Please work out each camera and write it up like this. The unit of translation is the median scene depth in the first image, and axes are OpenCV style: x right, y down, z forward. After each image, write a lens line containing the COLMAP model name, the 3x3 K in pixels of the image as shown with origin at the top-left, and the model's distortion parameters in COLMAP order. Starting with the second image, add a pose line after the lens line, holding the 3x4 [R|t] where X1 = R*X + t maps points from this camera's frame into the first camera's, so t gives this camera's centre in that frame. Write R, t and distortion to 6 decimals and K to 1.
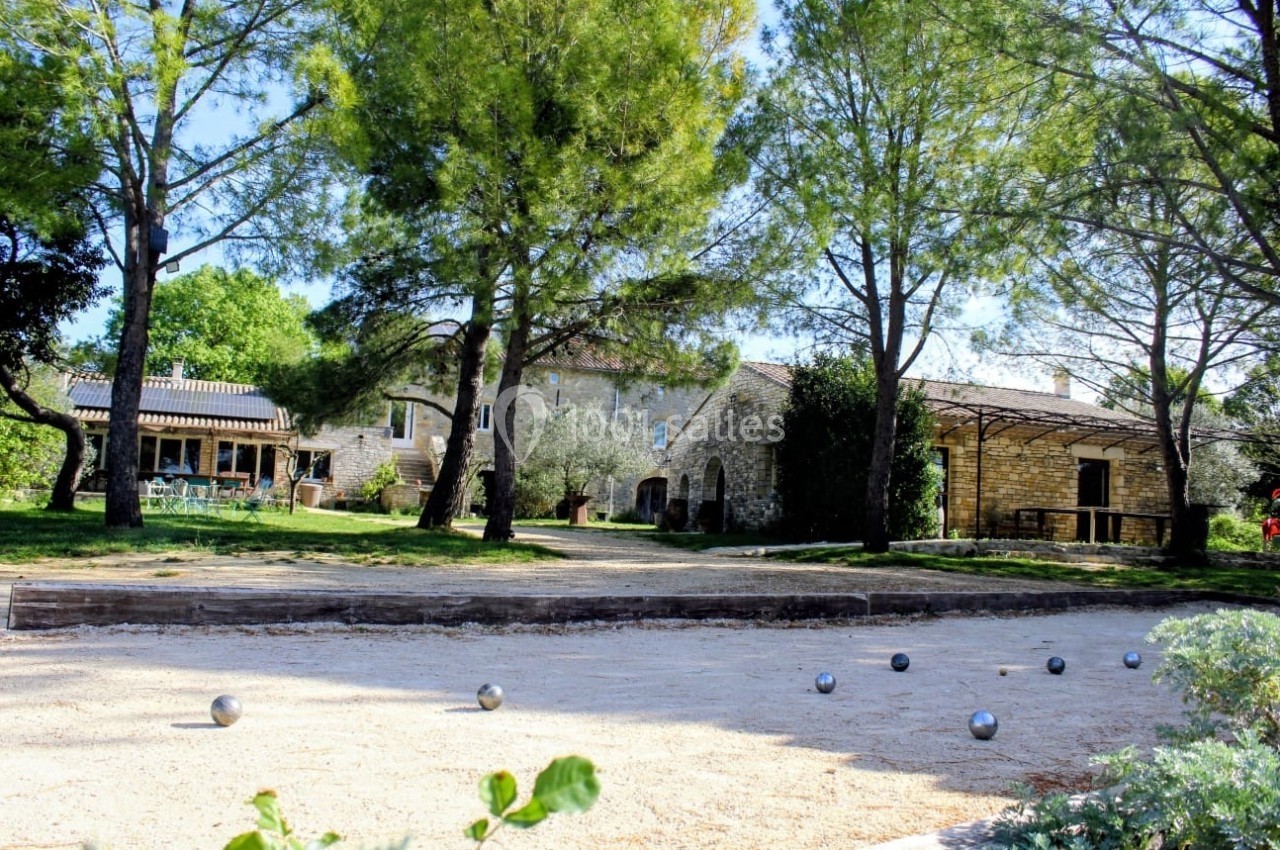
lens RADIAL K [[1045.9, 0, 640.9], [0, 1045.9, 459.1], [0, 0, 1]] dist [-0.107844, 0.010730]
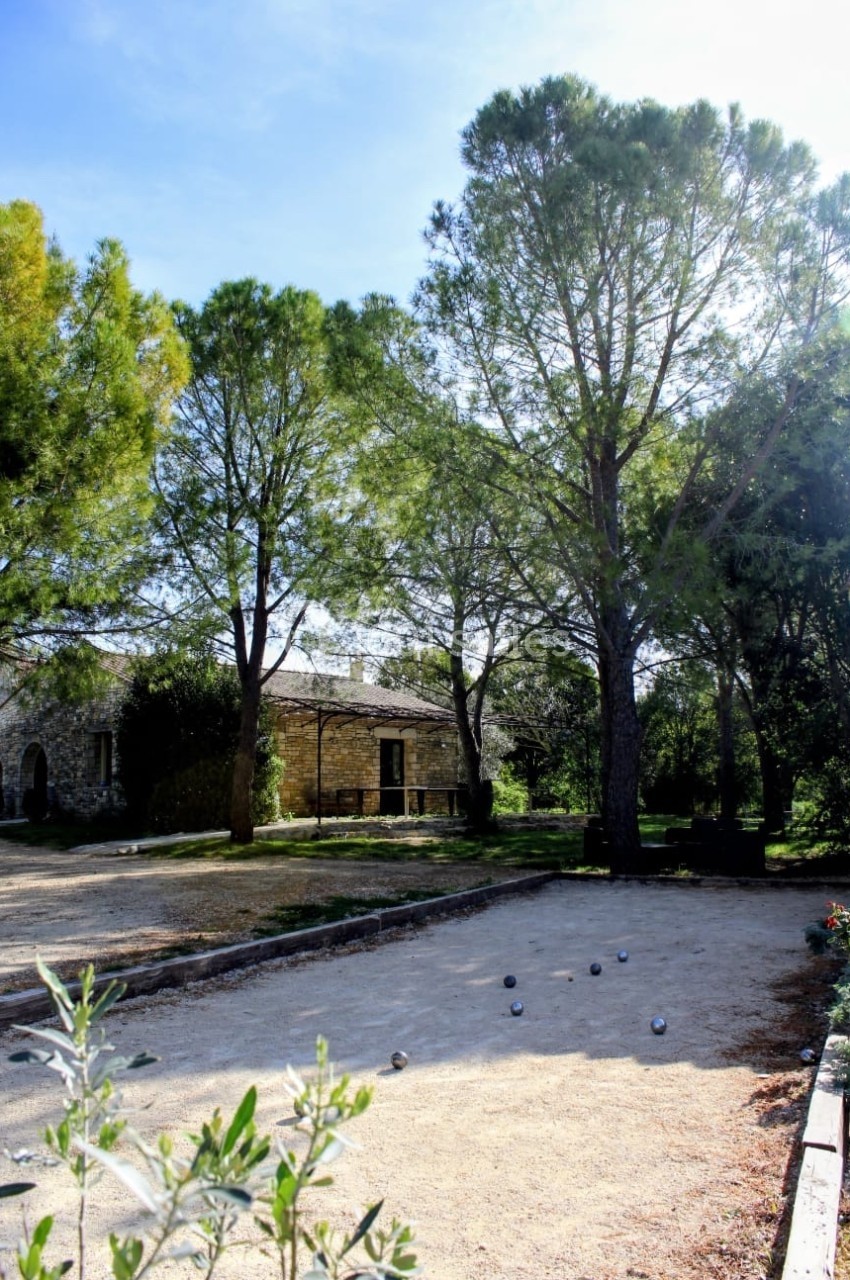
lens RADIAL K [[1045.9, 0, 425.0], [0, 1045.9, 640.0], [0, 0, 1]] dist [-0.107844, 0.010730]
pose [[0.874971, 0.018791, 0.483810, -0.111672], [0.016890, 0.997454, -0.069285, -0.036239], [-0.483880, 0.068793, 0.872426, -0.047657]]
